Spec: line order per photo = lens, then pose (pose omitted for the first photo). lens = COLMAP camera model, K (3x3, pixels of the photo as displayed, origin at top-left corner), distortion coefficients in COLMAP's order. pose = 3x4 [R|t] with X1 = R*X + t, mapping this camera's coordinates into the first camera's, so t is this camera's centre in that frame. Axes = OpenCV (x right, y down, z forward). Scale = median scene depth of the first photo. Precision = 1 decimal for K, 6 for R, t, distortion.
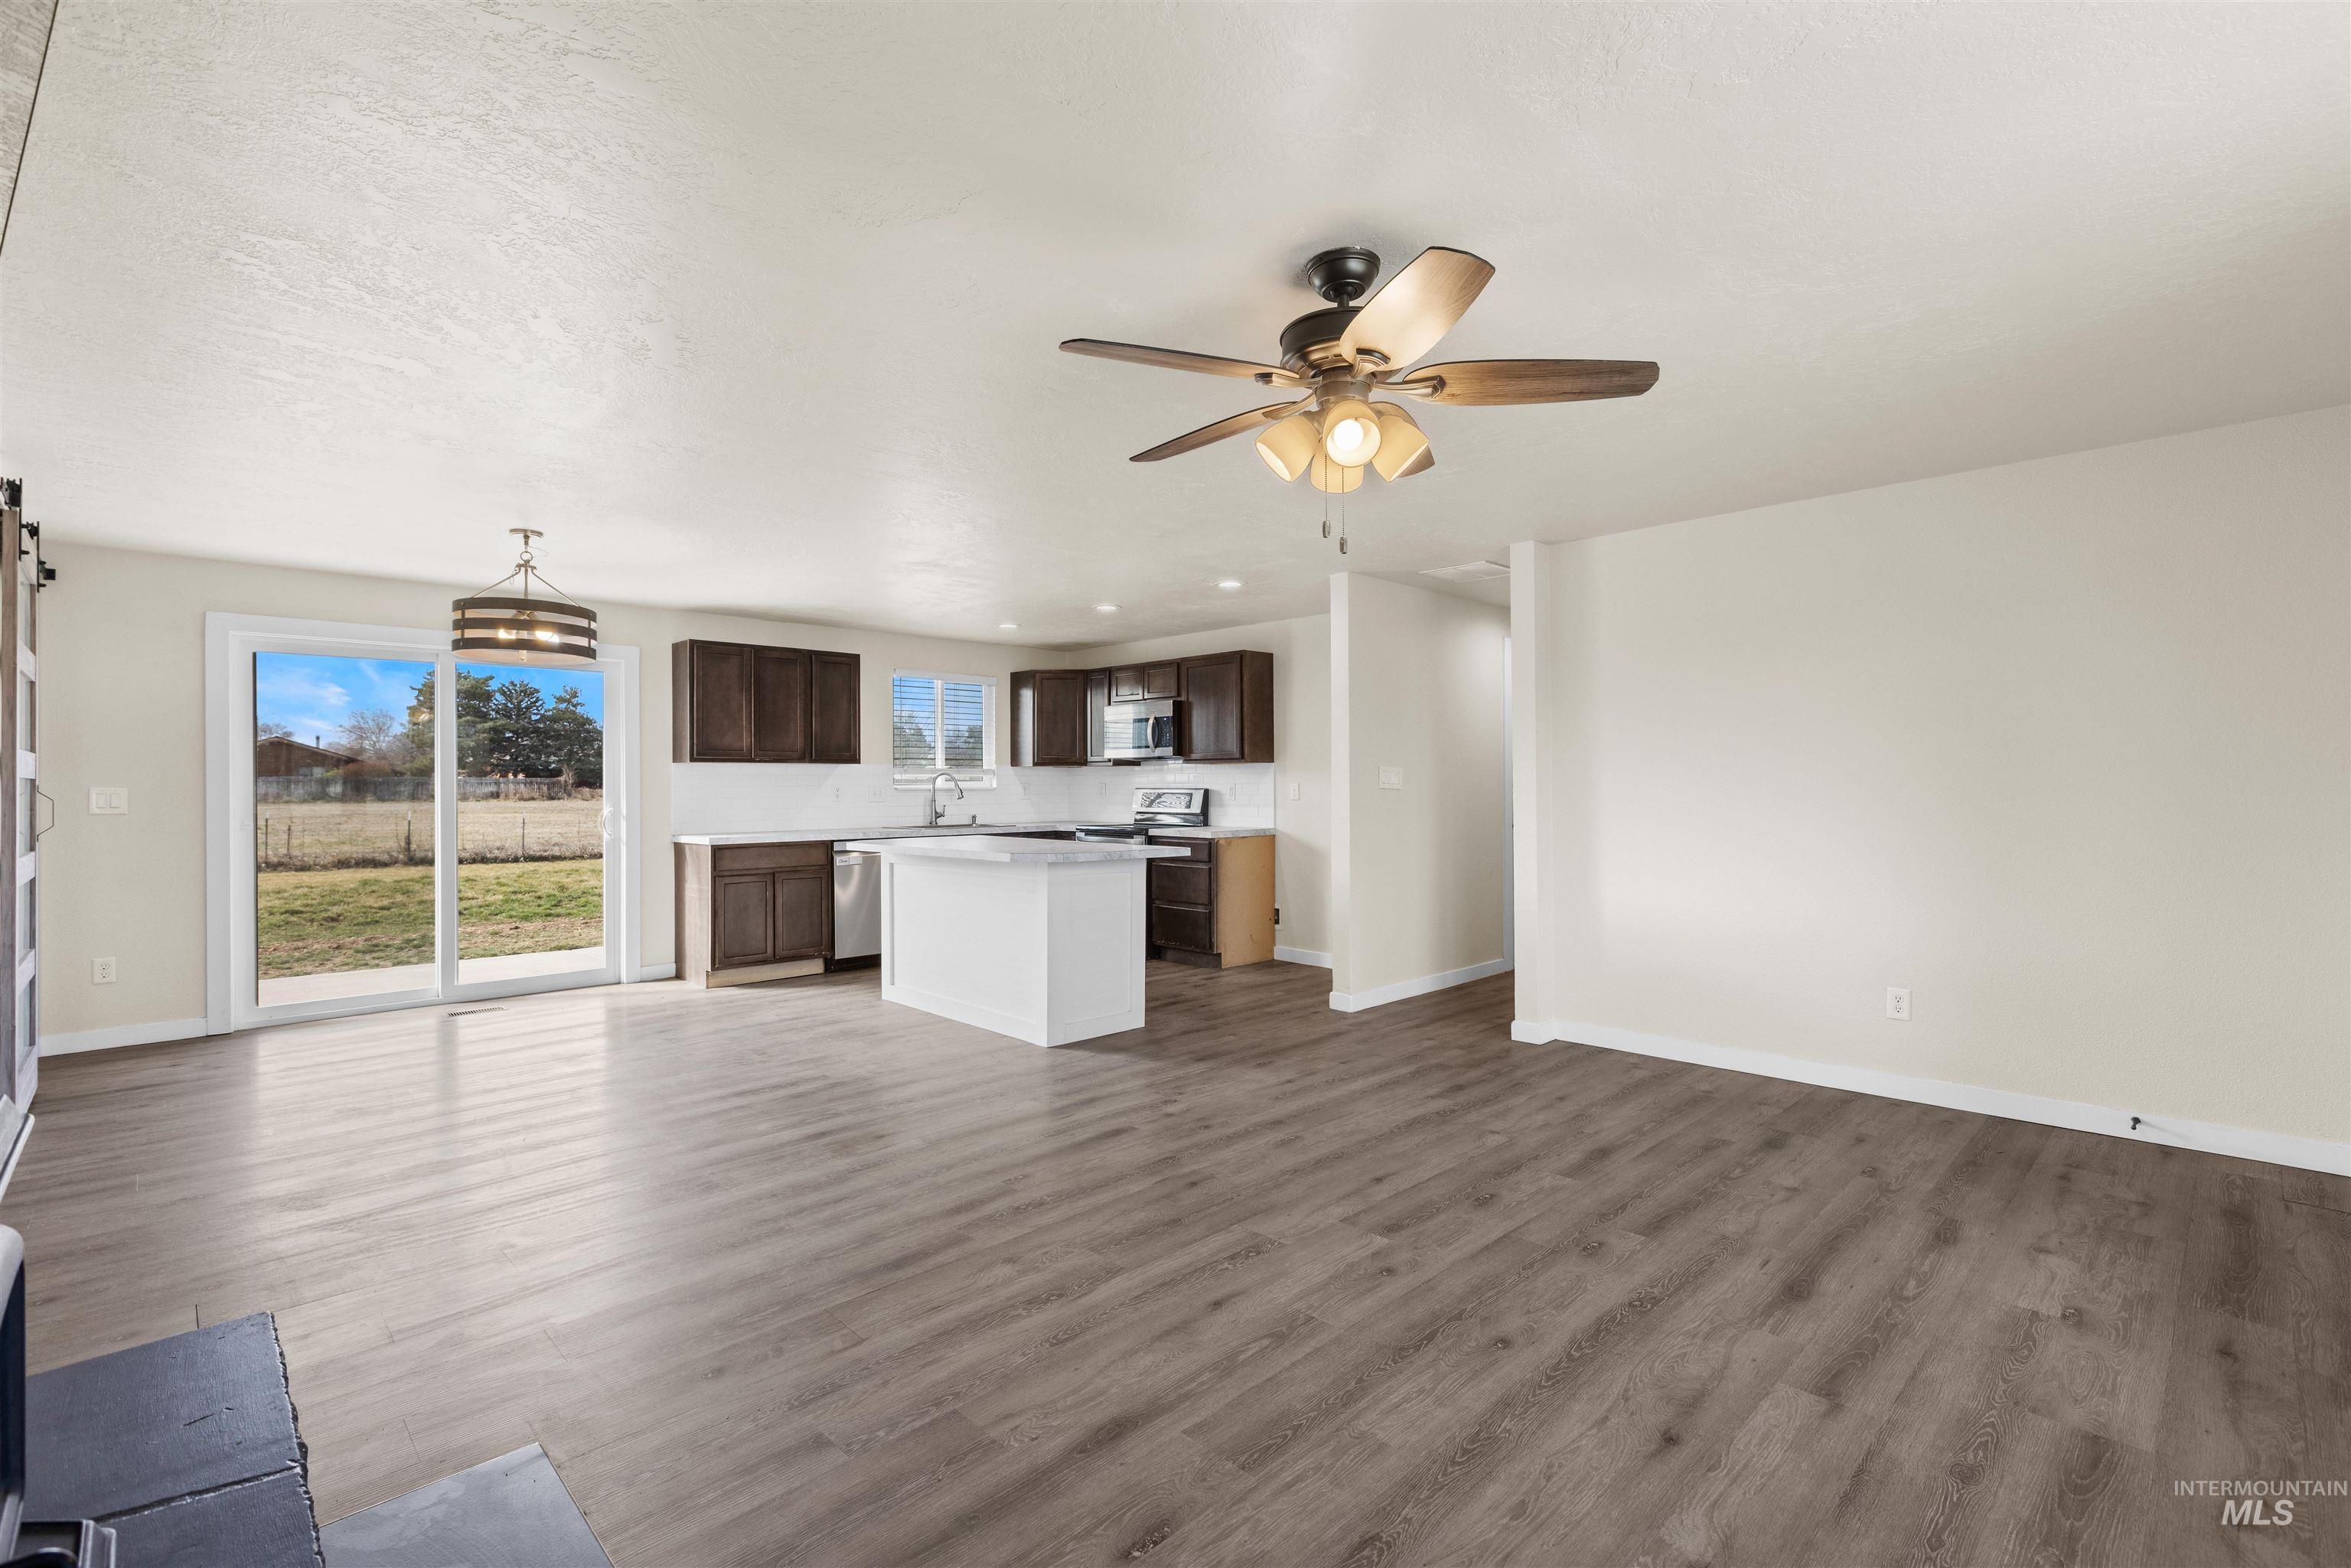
lens RADIAL K [[1071.6, 0, 1185.6], [0, 1071.6, 784.2], [0, 0, 1]] dist [0.001034, 0.000331]
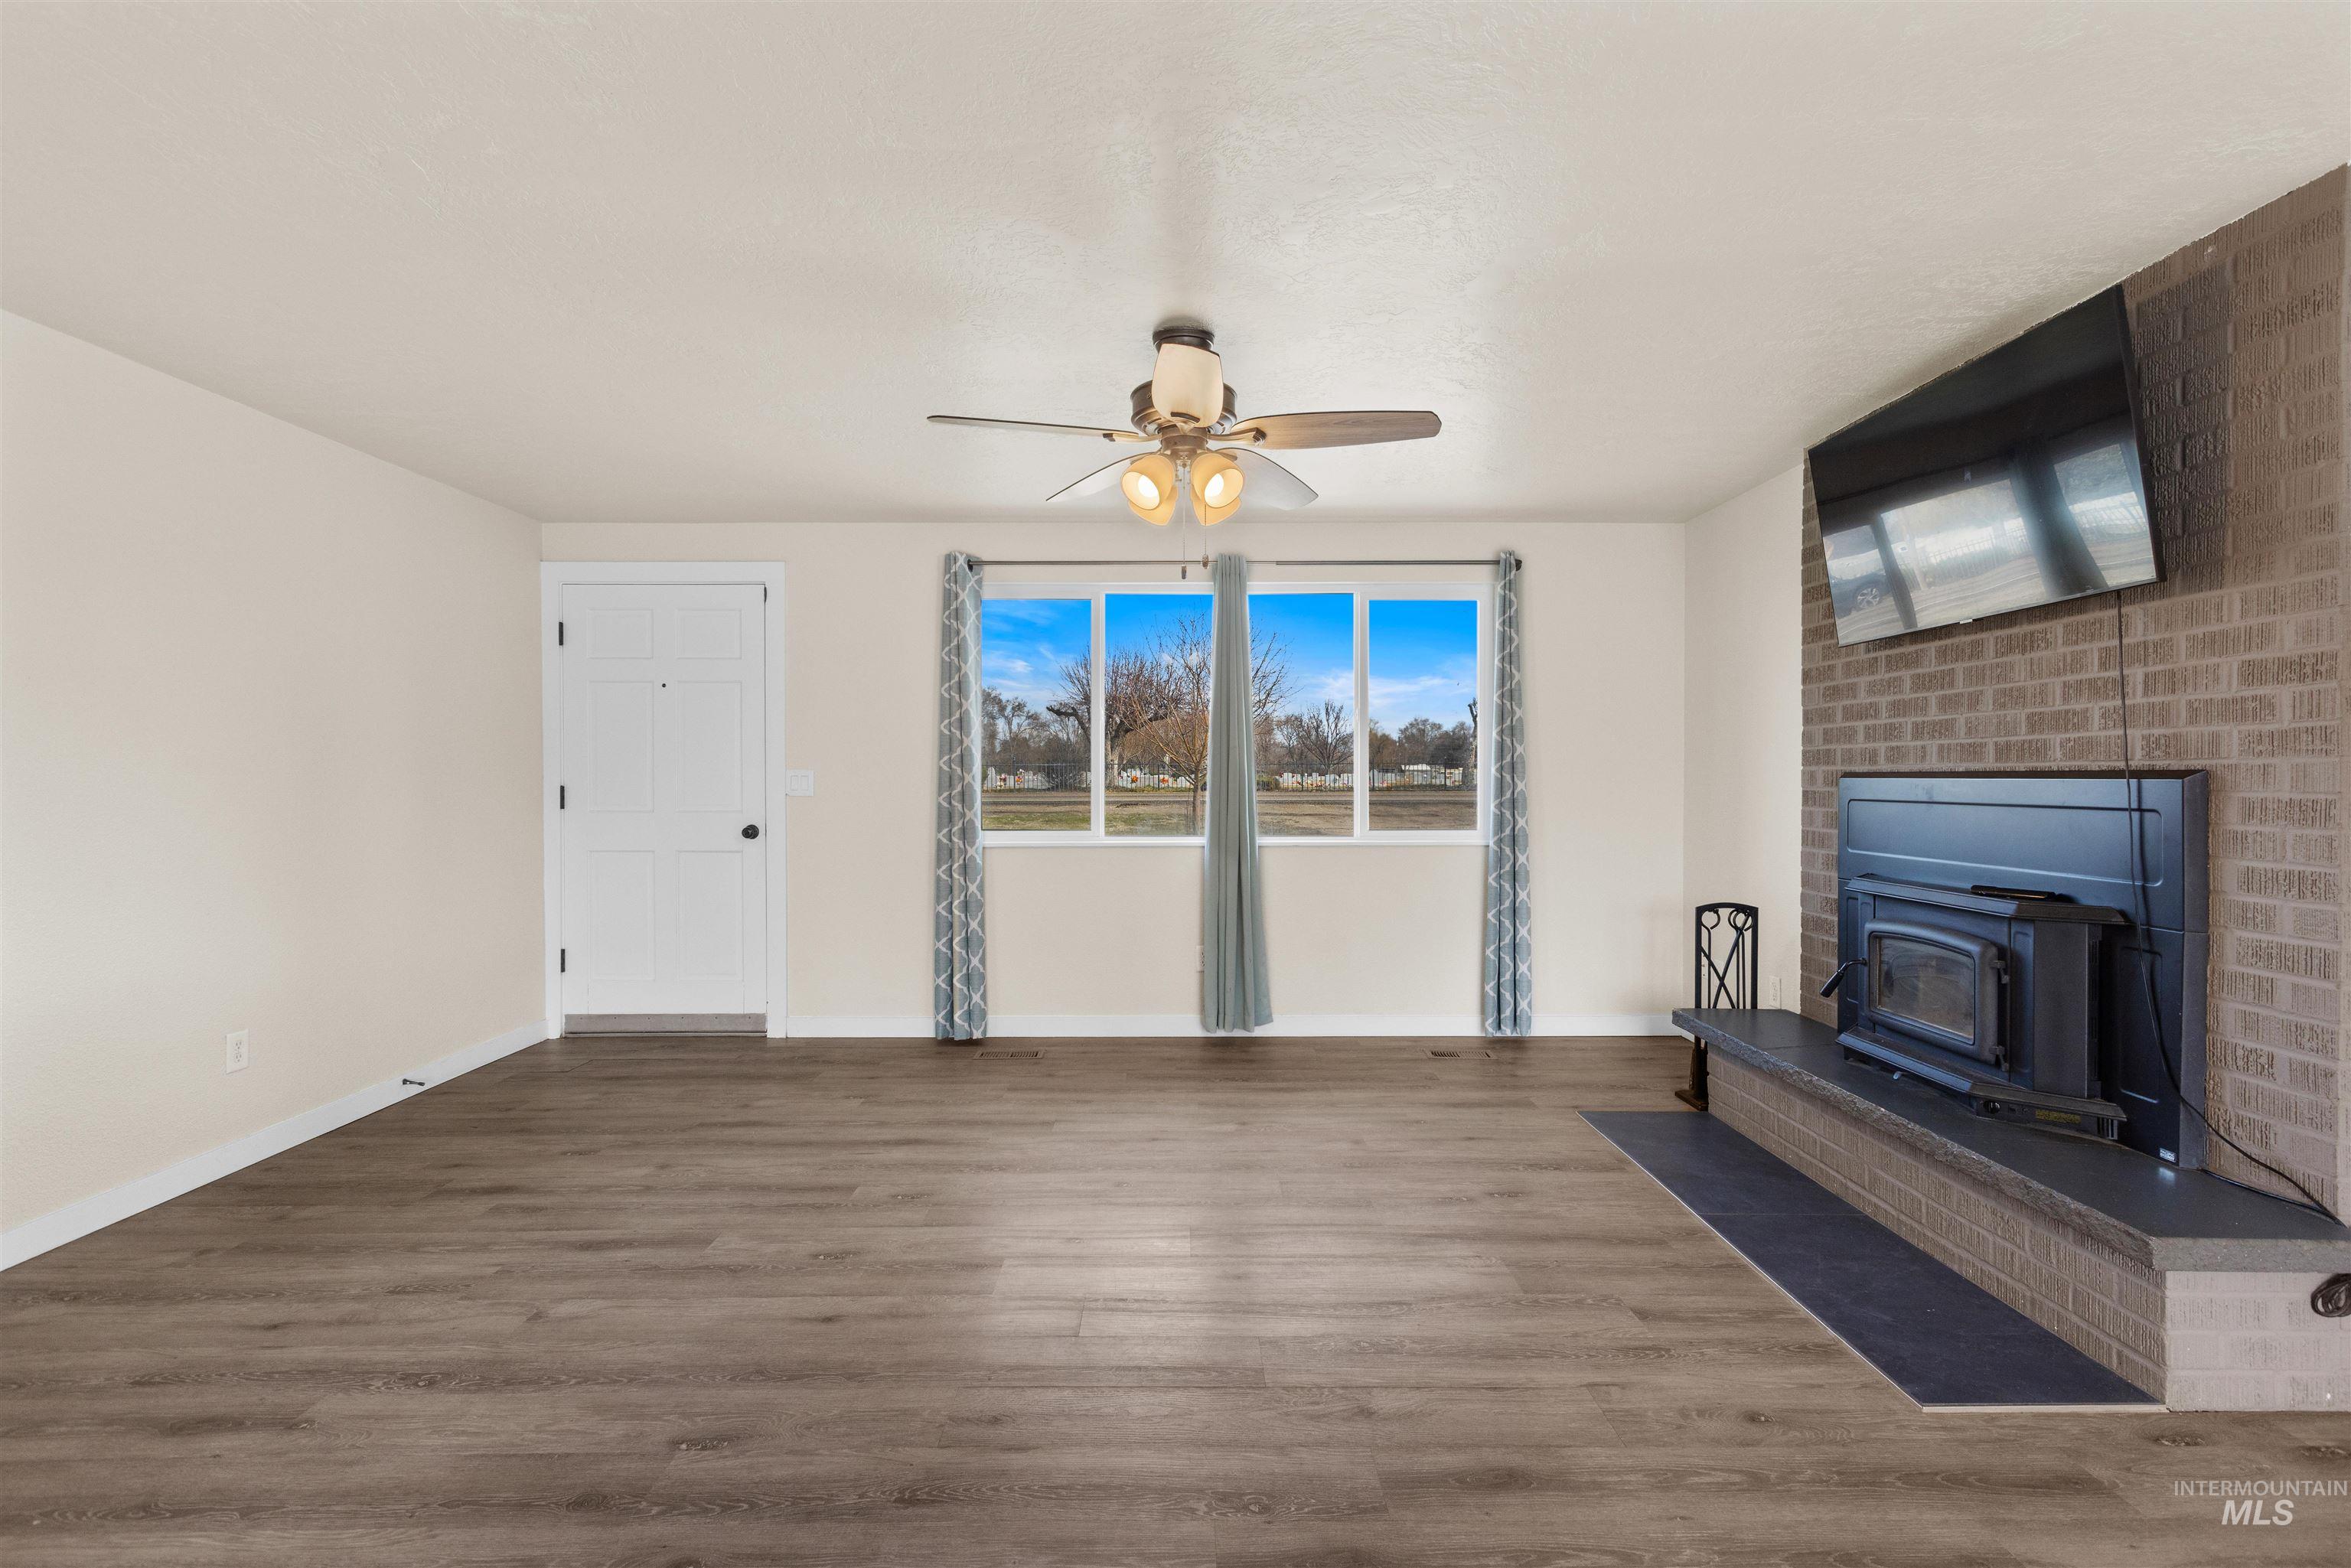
lens RADIAL K [[1053.7, 0, 1171.8], [0, 1053.7, 780.1], [0, 0, 1]] dist [0.004011, -0.001820]
pose [[-0.714990, 0.003639, 0.699126, -0.283962], [0.003701, 0.999992, -0.001420, 0.004793], [-0.699125, 0.001572, -0.714997, 0.792205]]
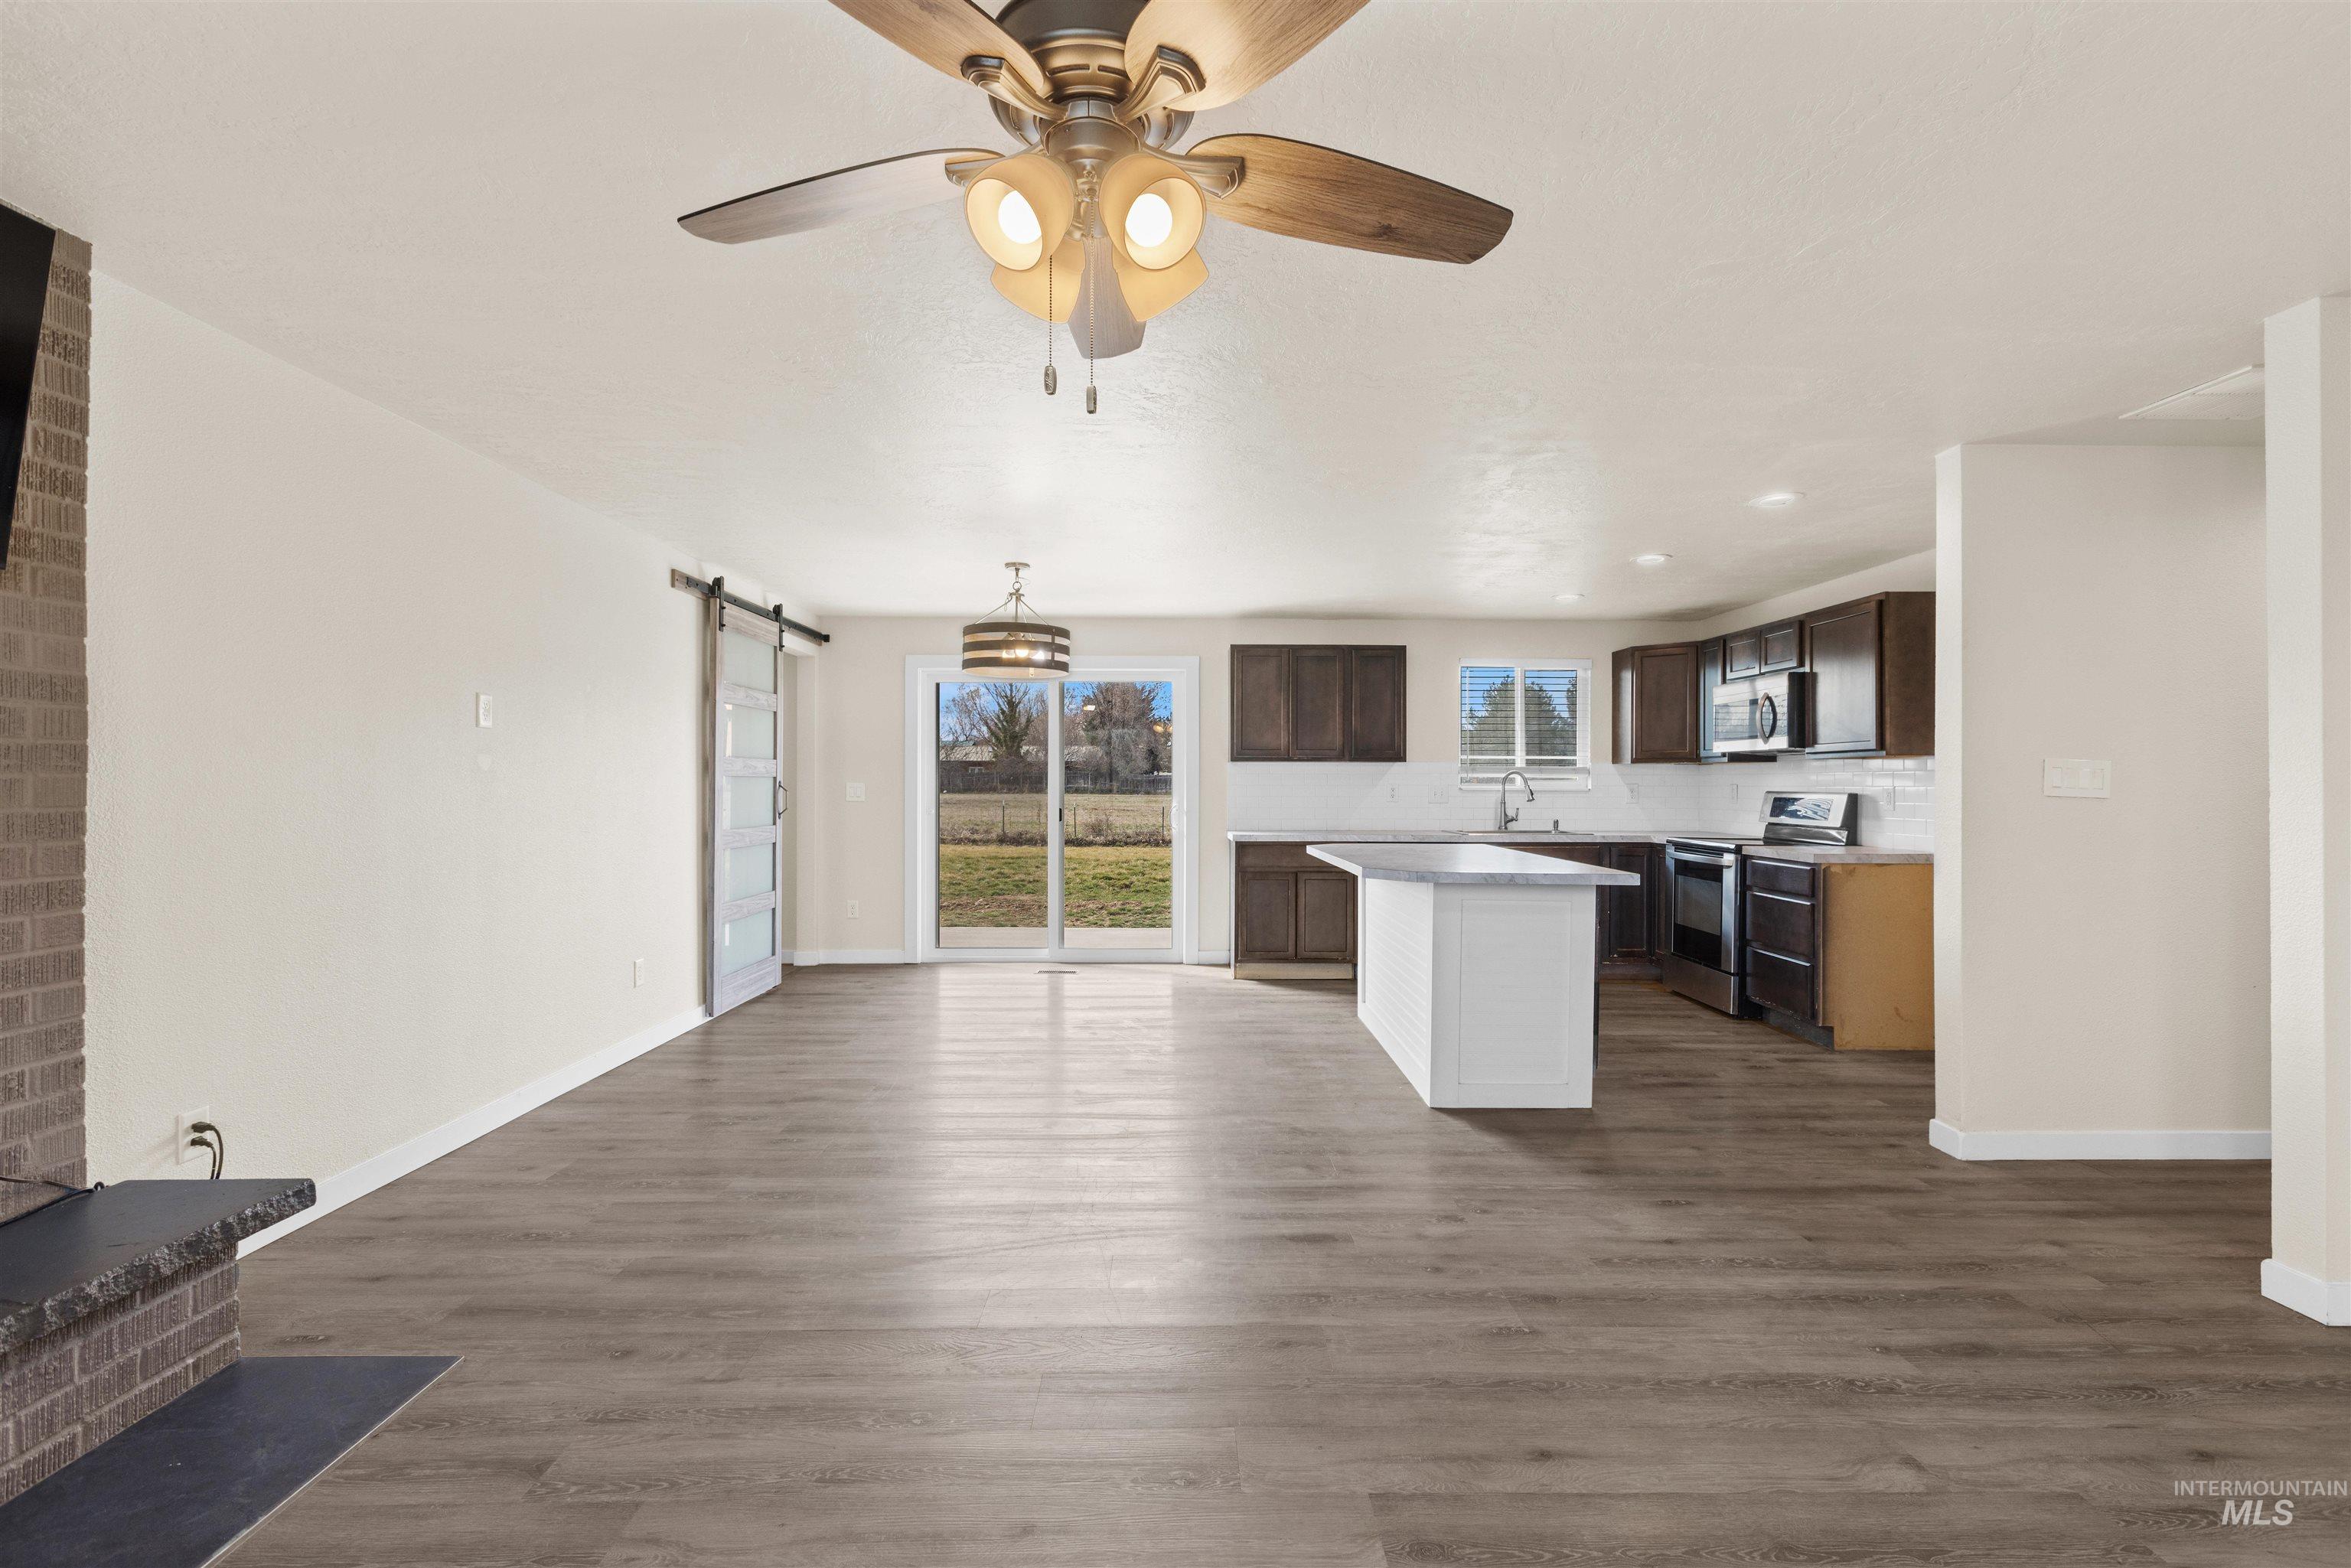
lens RADIAL K [[1053.7, 0, 1169.6], [0, 1053.7, 780.0], [0, 0, 1]] dist [0.004011, -0.001820]
pose [[0.715033, 0.003228, -0.699083, 0.258363], [-0.005428, 0.999985, -0.000935, -0.001681], [0.699070, 0.004463, 0.715039, 0.256460]]
